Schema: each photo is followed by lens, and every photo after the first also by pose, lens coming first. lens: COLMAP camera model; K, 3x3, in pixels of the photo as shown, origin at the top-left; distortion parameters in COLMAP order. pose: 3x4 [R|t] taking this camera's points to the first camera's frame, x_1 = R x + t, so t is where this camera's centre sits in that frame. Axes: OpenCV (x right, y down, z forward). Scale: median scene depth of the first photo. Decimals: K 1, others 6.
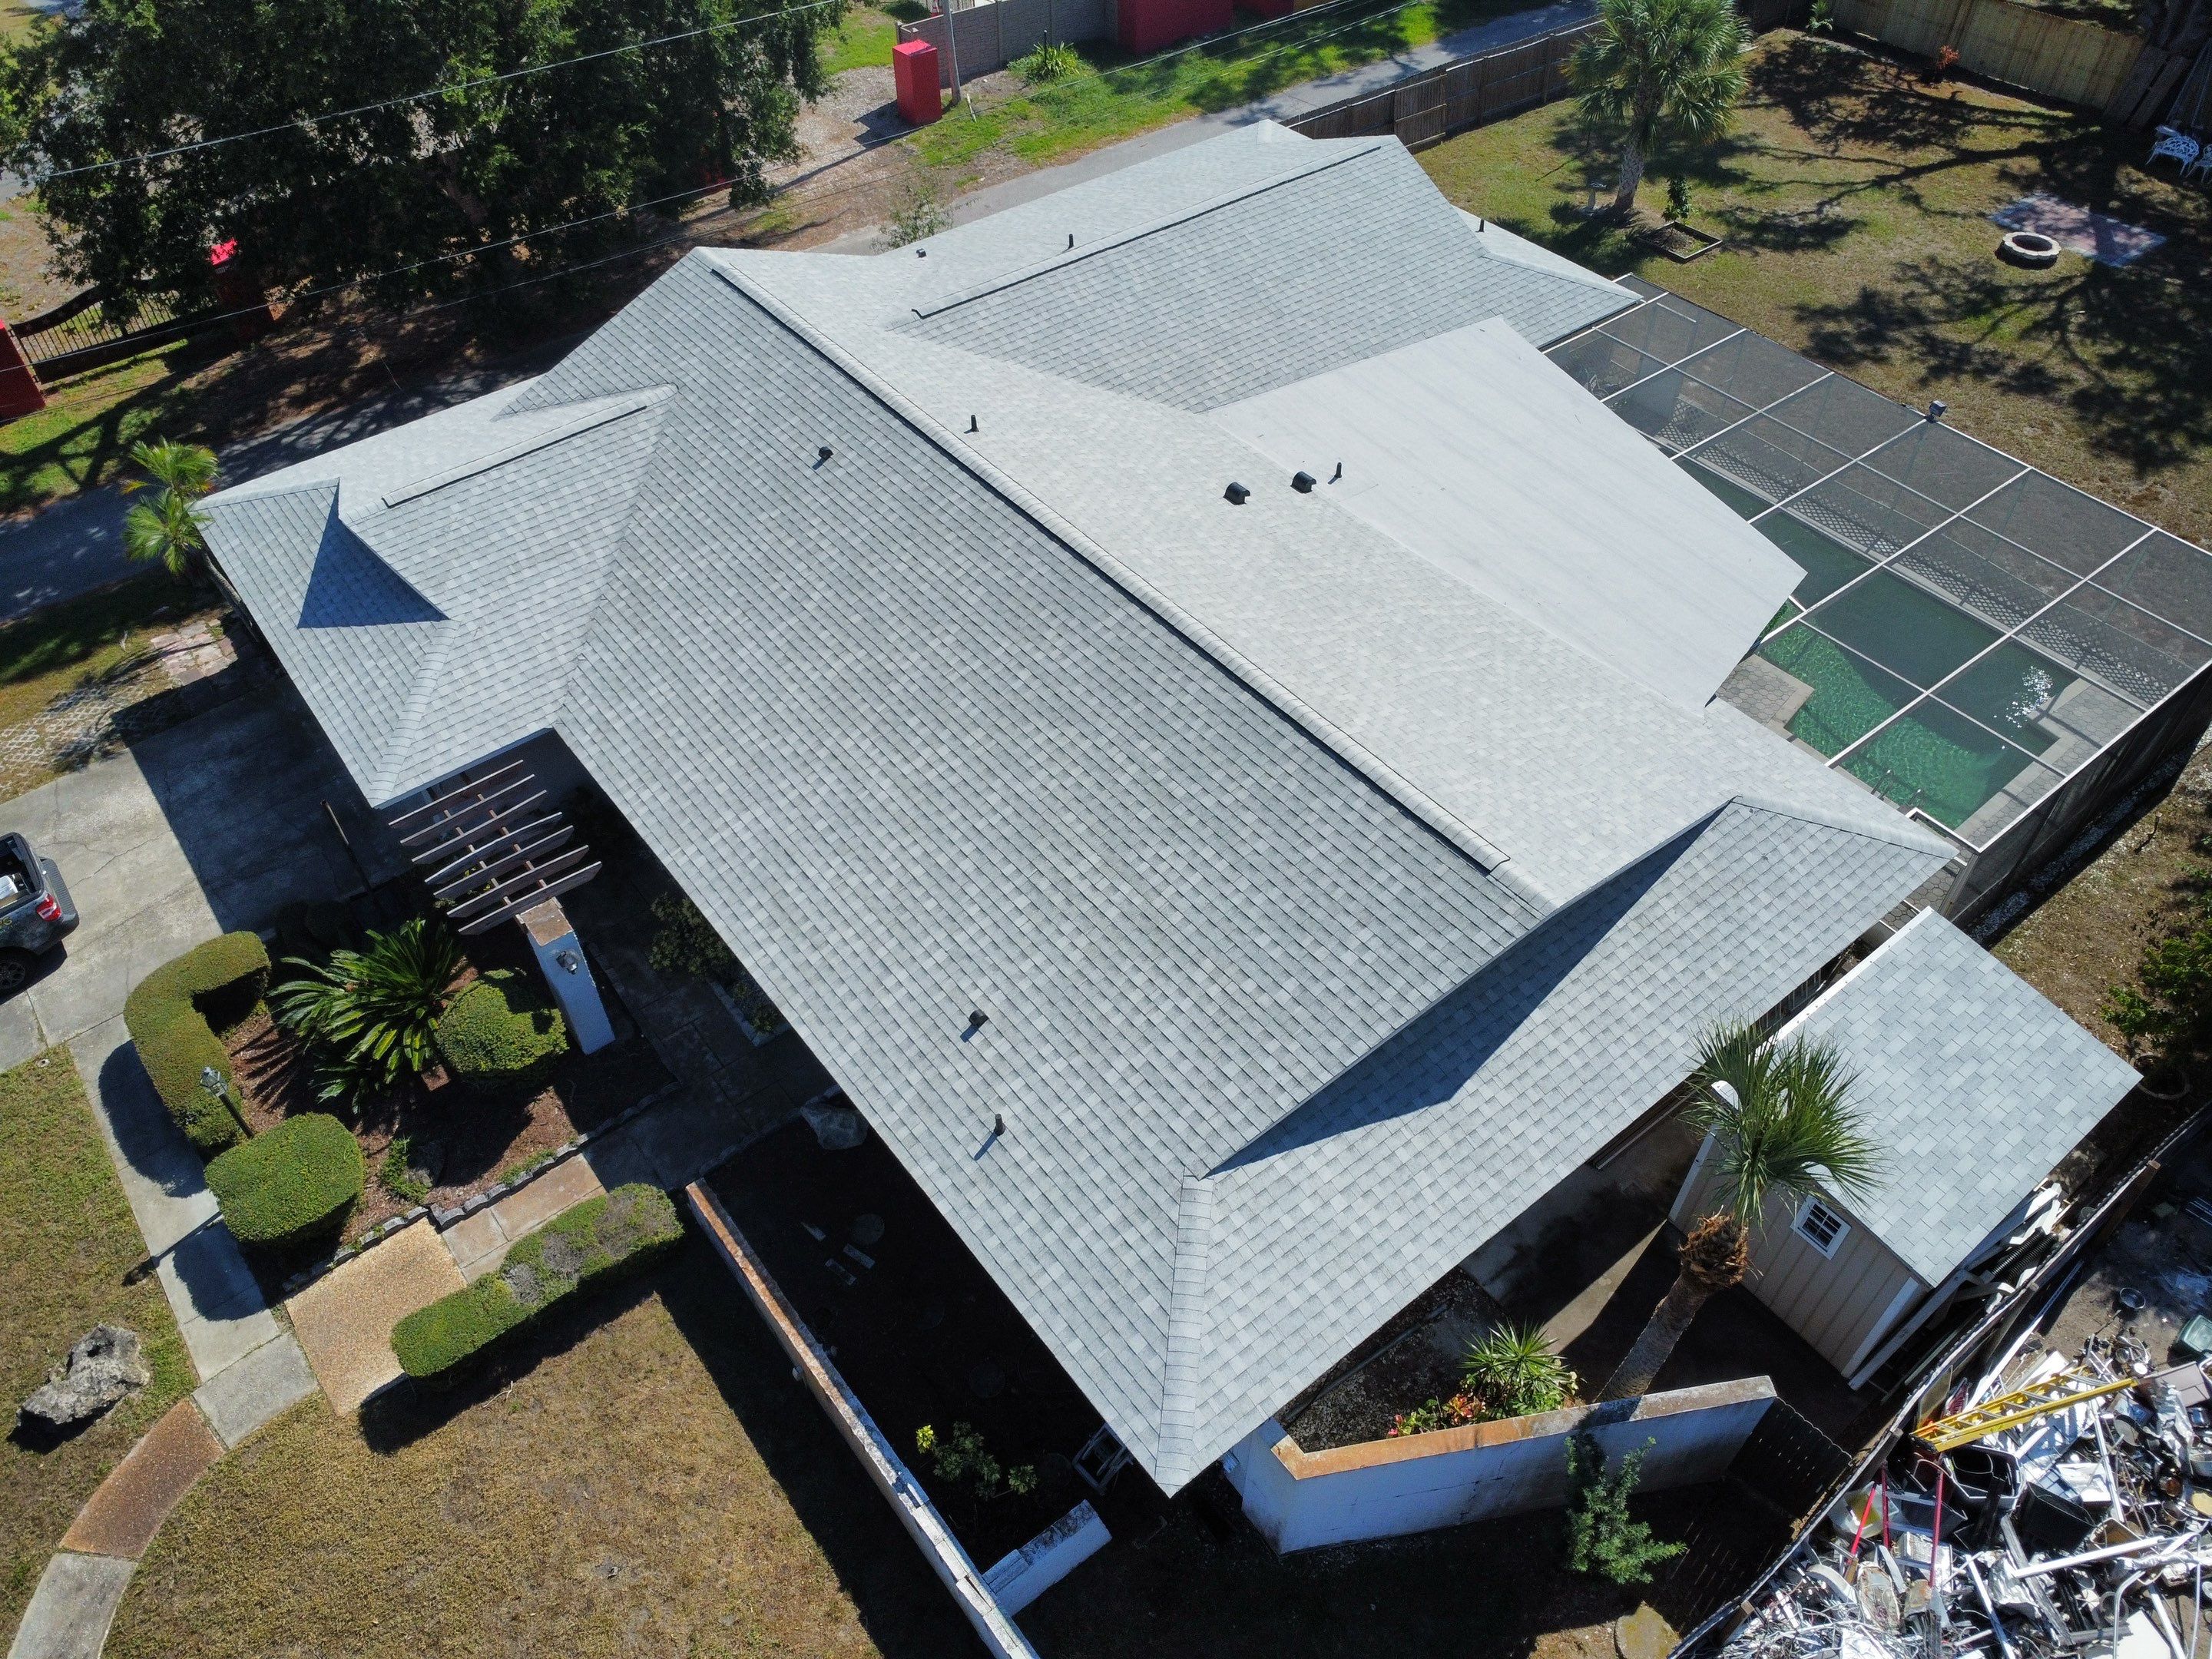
lens RADIAL K [[1607.2, 0, 1097.5], [0, 1607.2, 822.1], [0, 0, 1]] dist [-0.032184, -0.003586]
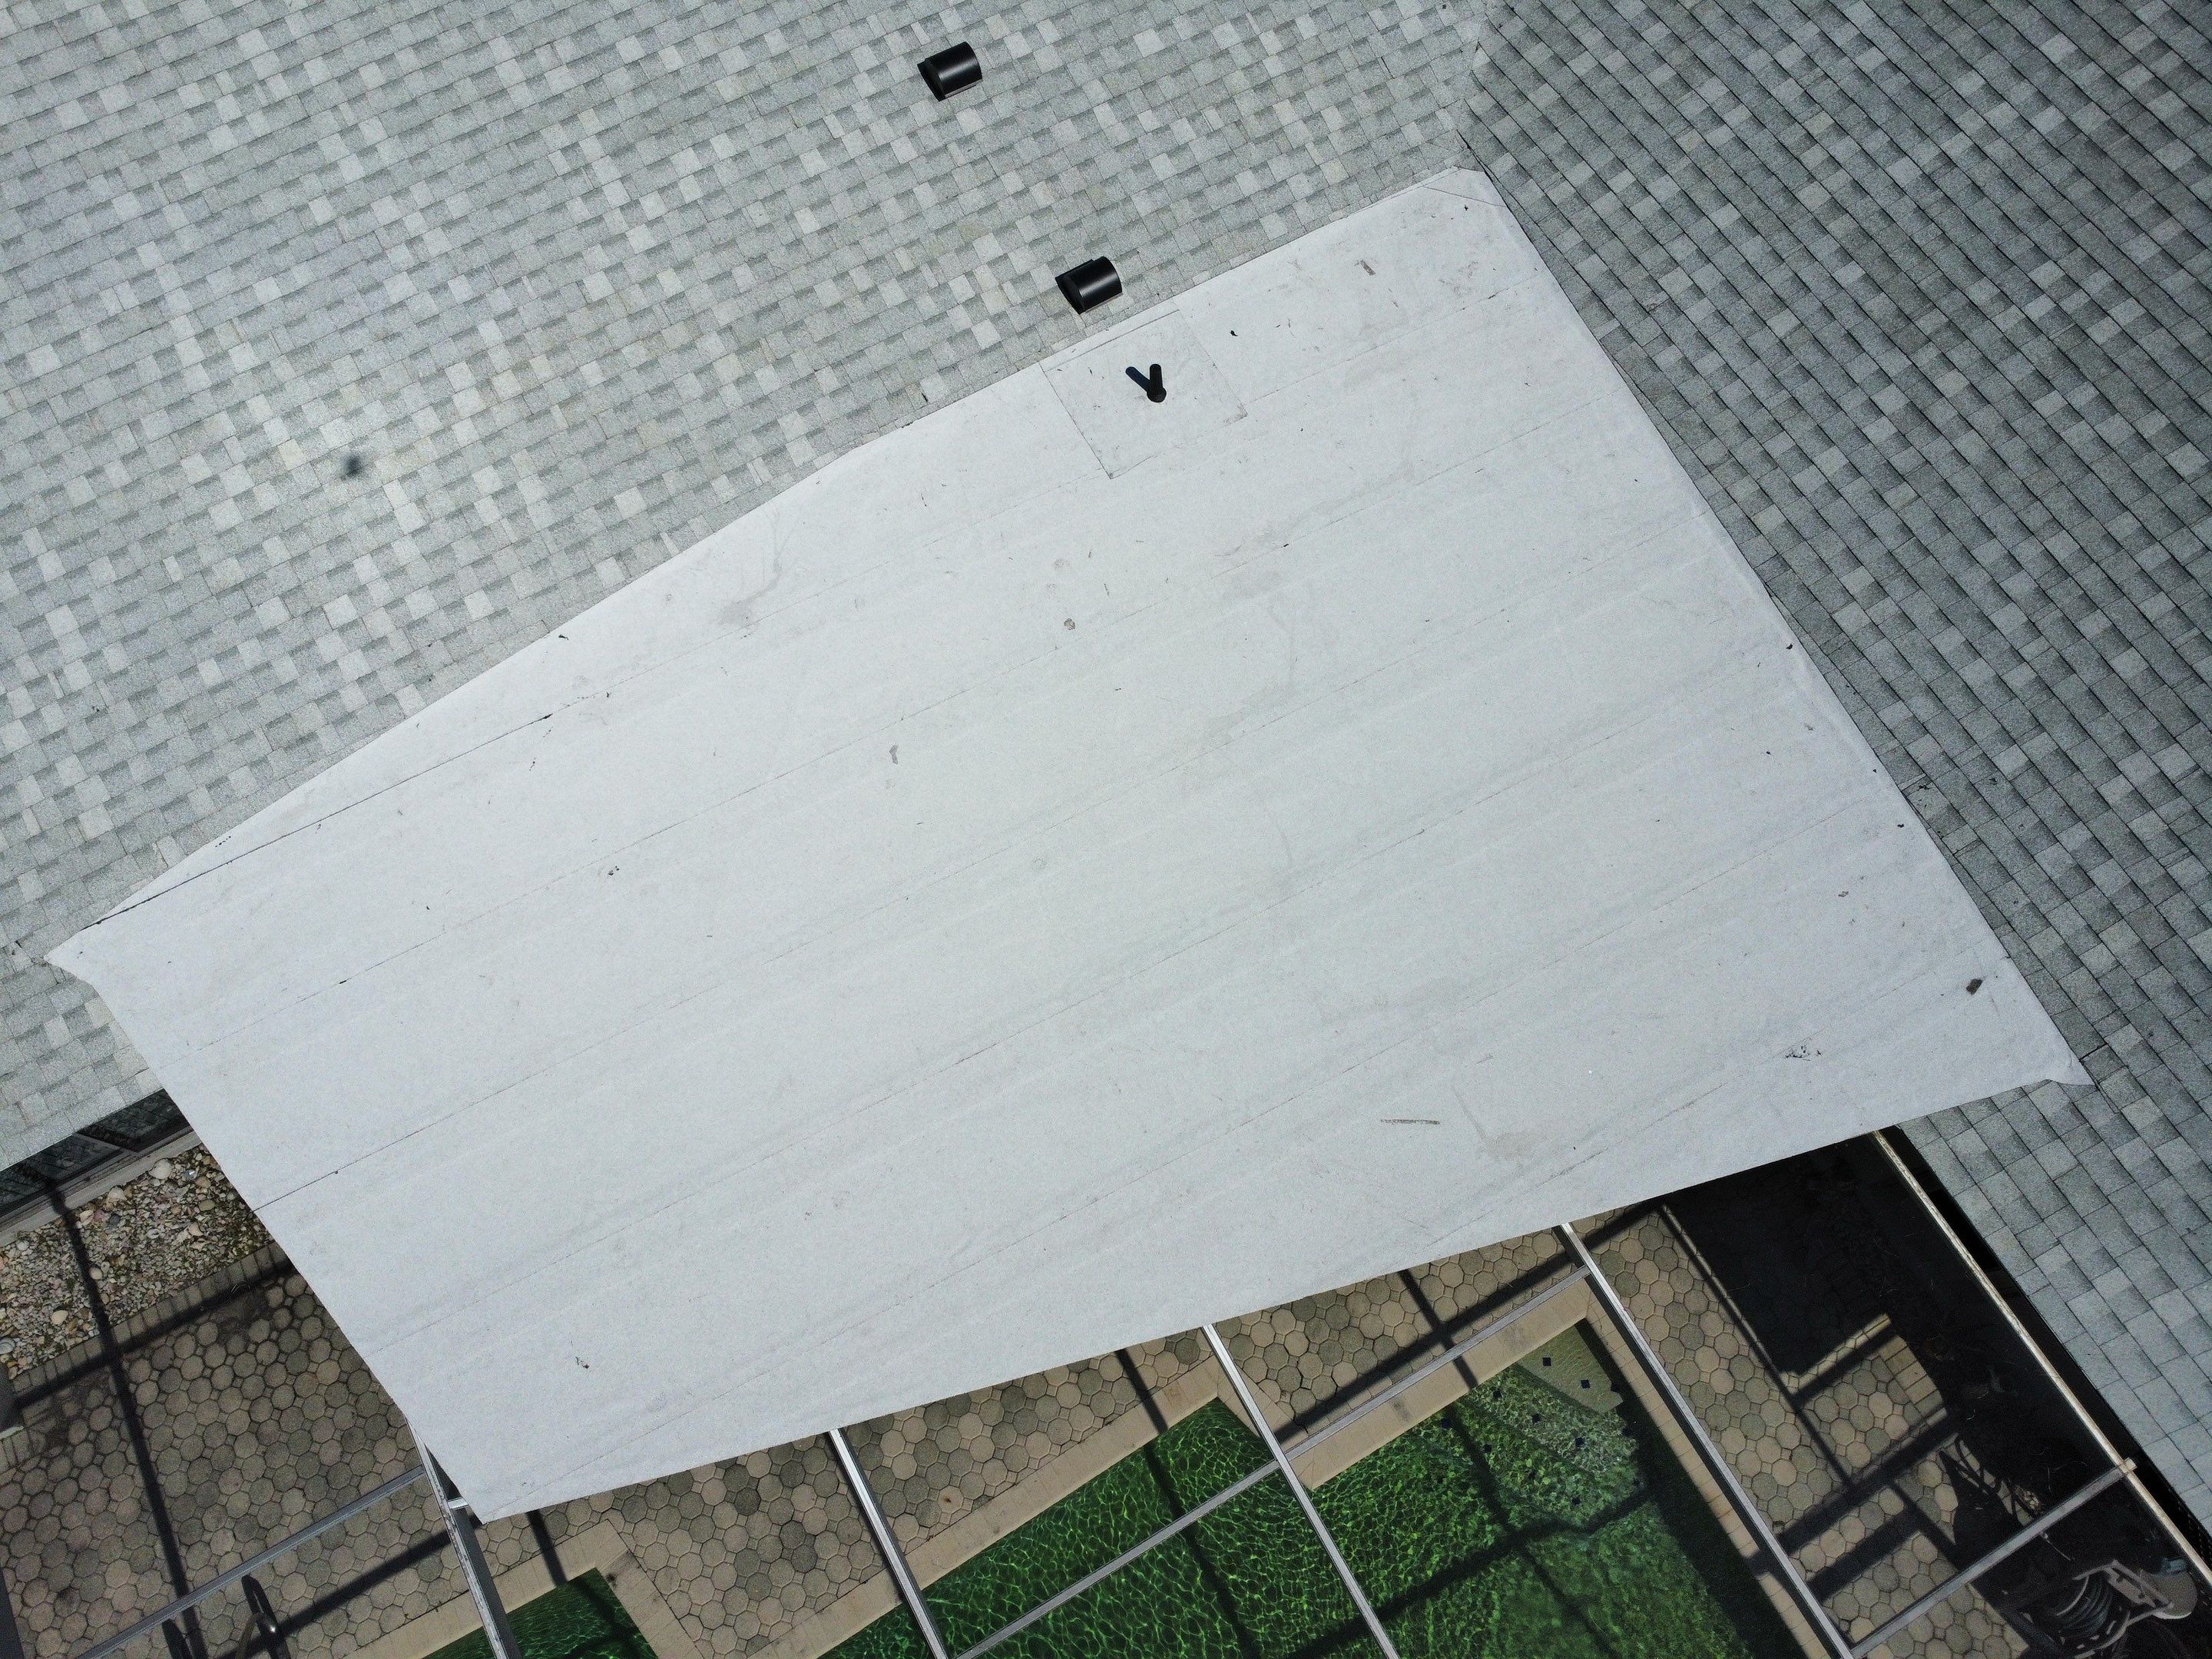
lens RADIAL K [[1607.2, 0, 1097.5], [0, 1607.2, 822.1], [0, 0, 1]] dist [-0.032184, -0.003586]
pose [[-0.137712, 0.924620, -0.355124, 0.440777], [-0.698152, 0.163711, 0.696981, -0.524863], [0.702580, 0.343913, 0.622981, 0.900333]]
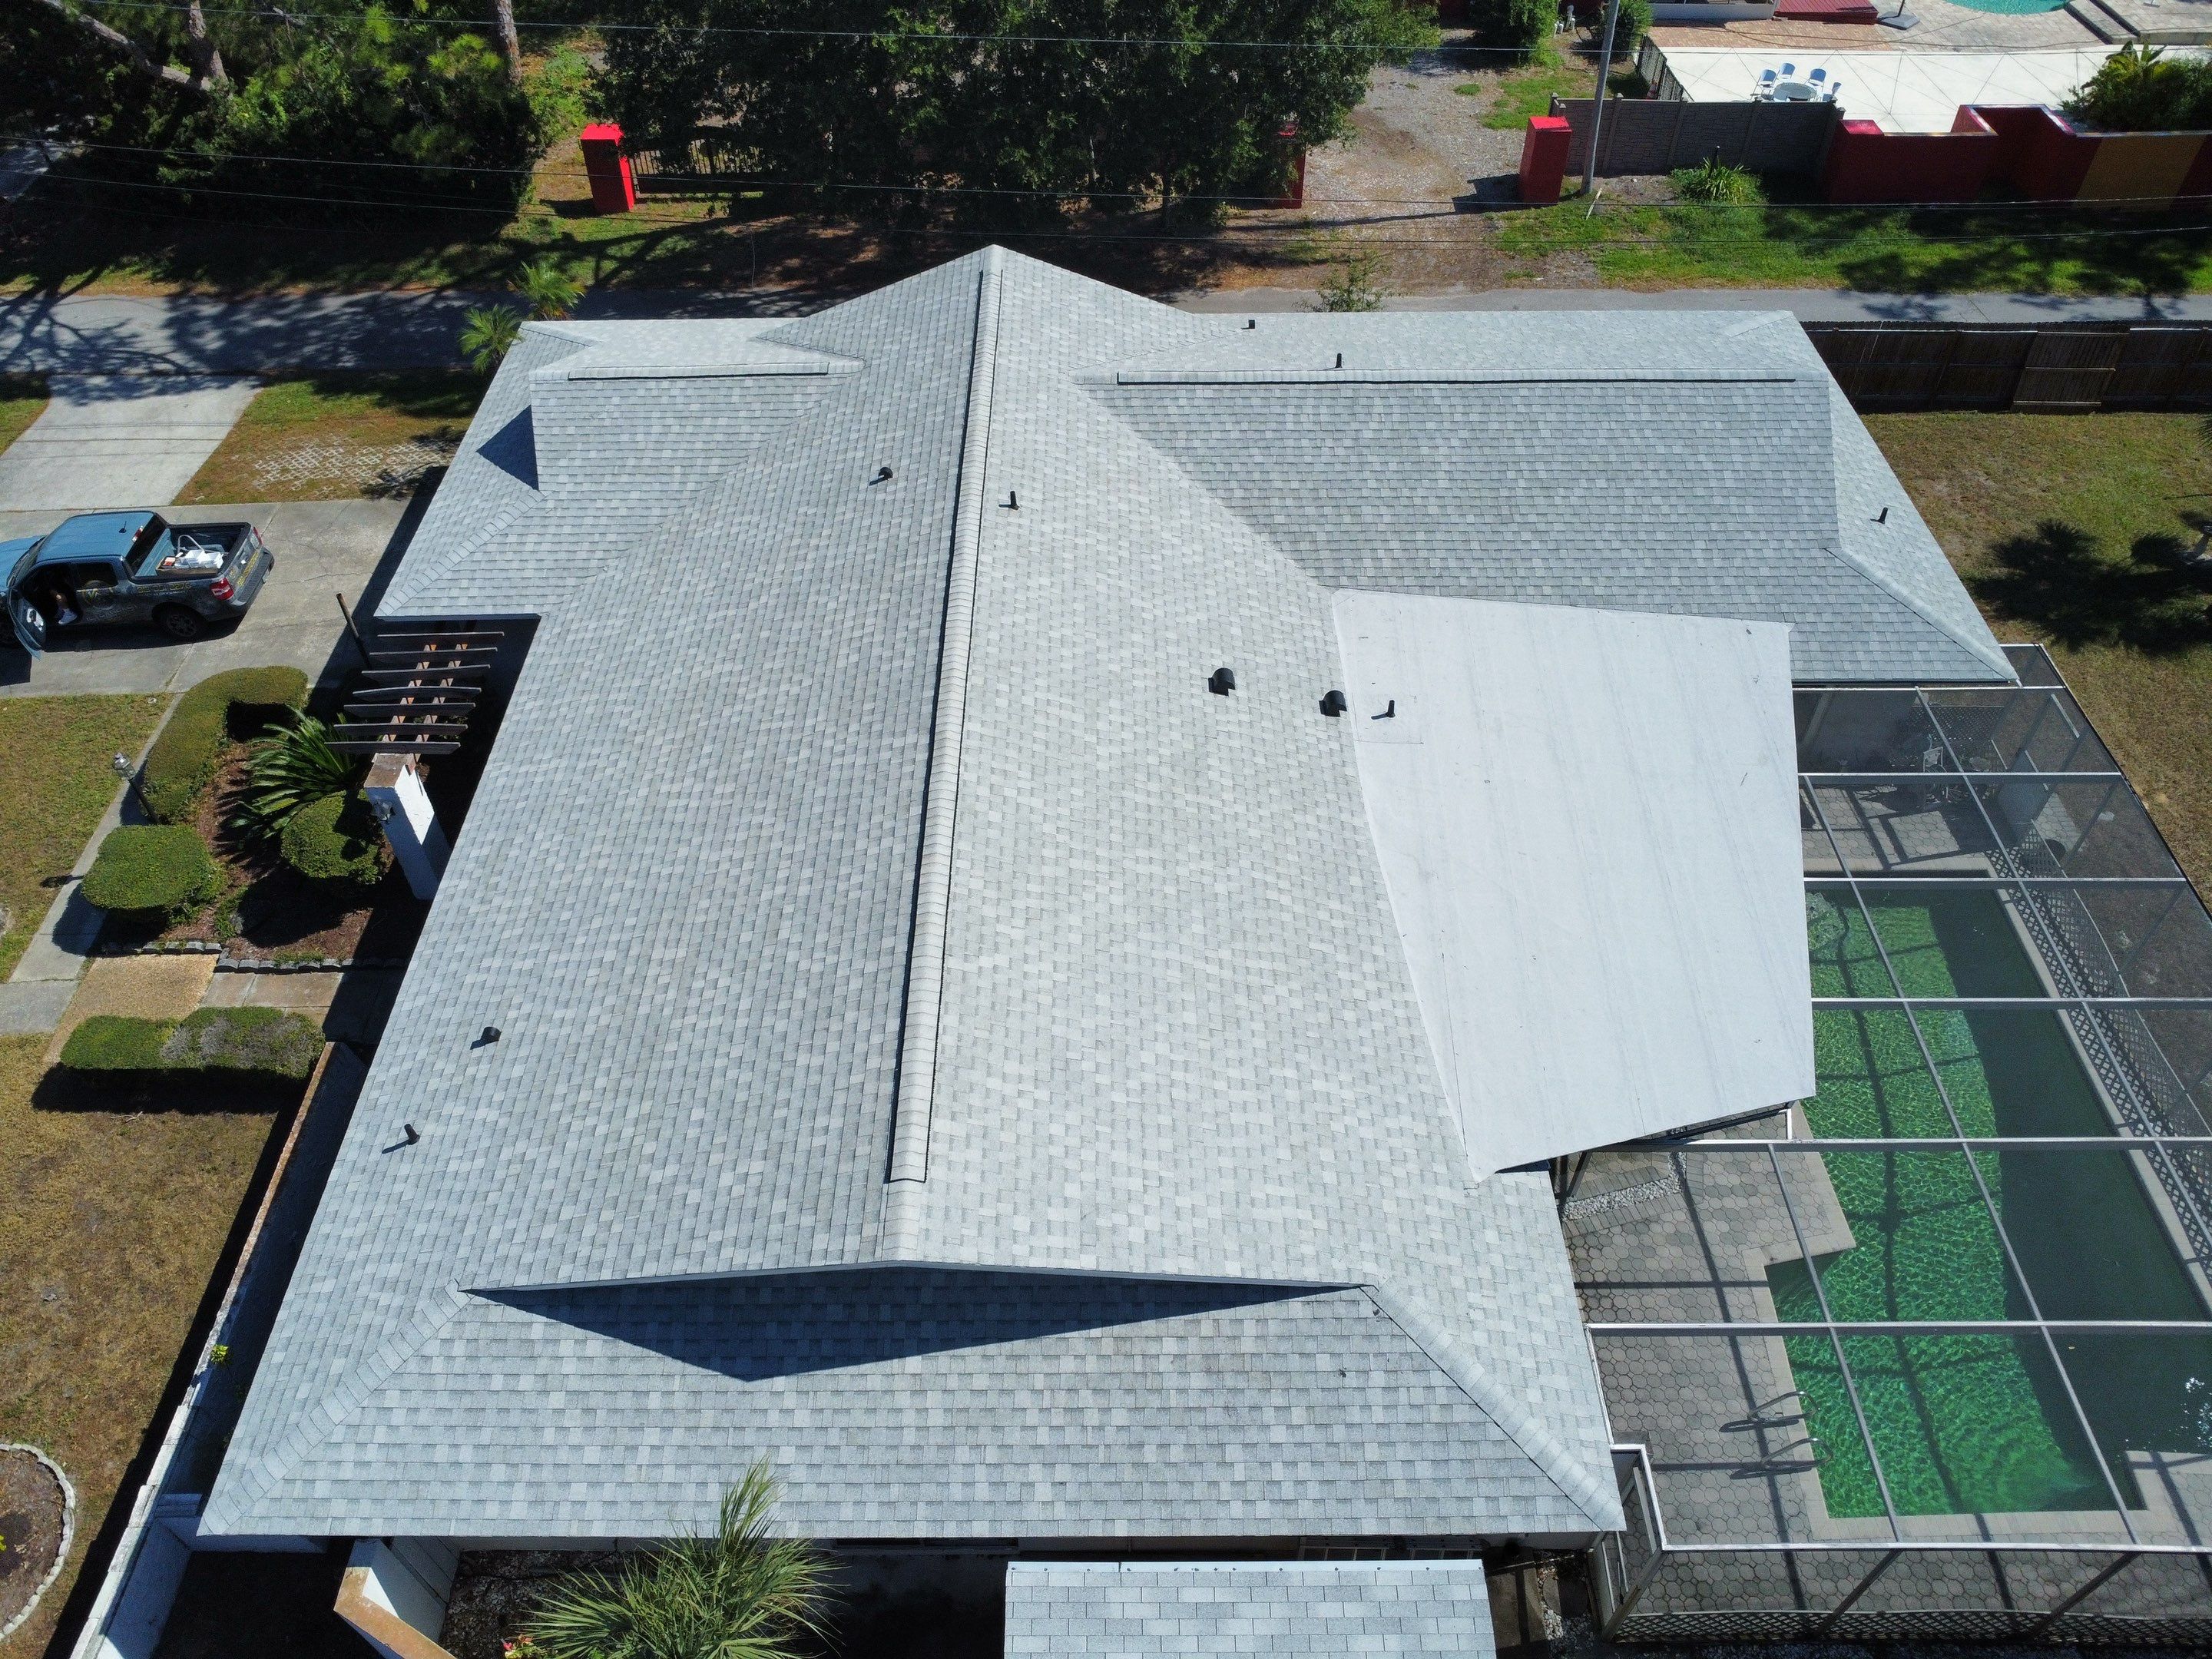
lens RADIAL K [[1607.3, 0, 1094.4], [0, 1607.3, 819.8], [0, 0, 1]] dist [-0.024504, -0.014711]
pose [[0.790397, 0.441129, -0.425063, 0.470998], [-0.440390, 0.891492, 0.106292, -0.215145], [0.425829, 0.103181, 0.898901, 0.205247]]
